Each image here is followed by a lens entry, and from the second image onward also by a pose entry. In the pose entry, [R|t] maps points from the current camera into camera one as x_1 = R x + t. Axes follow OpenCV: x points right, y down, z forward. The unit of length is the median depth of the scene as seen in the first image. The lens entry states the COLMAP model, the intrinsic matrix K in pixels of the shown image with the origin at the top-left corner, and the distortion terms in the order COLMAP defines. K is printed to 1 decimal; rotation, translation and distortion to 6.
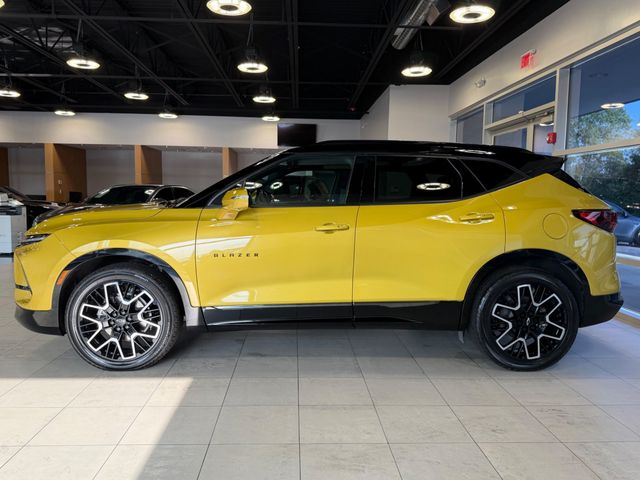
lens RADIAL K [[499.4, 0, 321.2], [0, 499.4, 234.8], [0, 0, 1]] dist [0.058609, -0.039415]
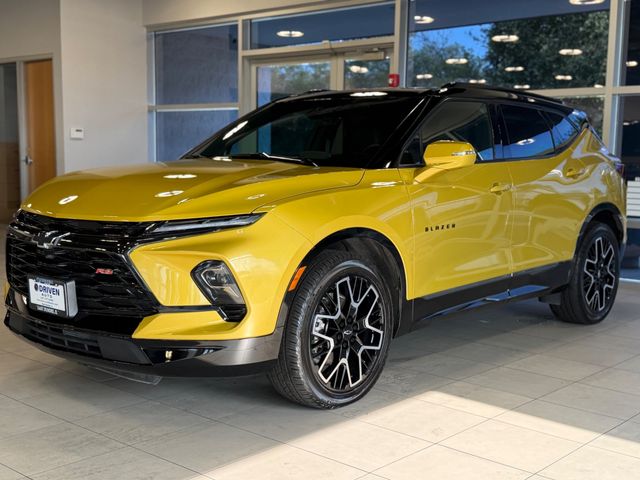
lens RADIAL K [[821.2, 0, 320.1], [0, 821.2, 237.3], [0, 0, 1]] dist [0.148410, 0.000000]
pose [[0.693400, -0.074359, 0.716705, -1.212723], [0.049871, 0.997228, 0.055215, -0.024310], [-0.718825, -0.002543, 0.695187, 0.237430]]
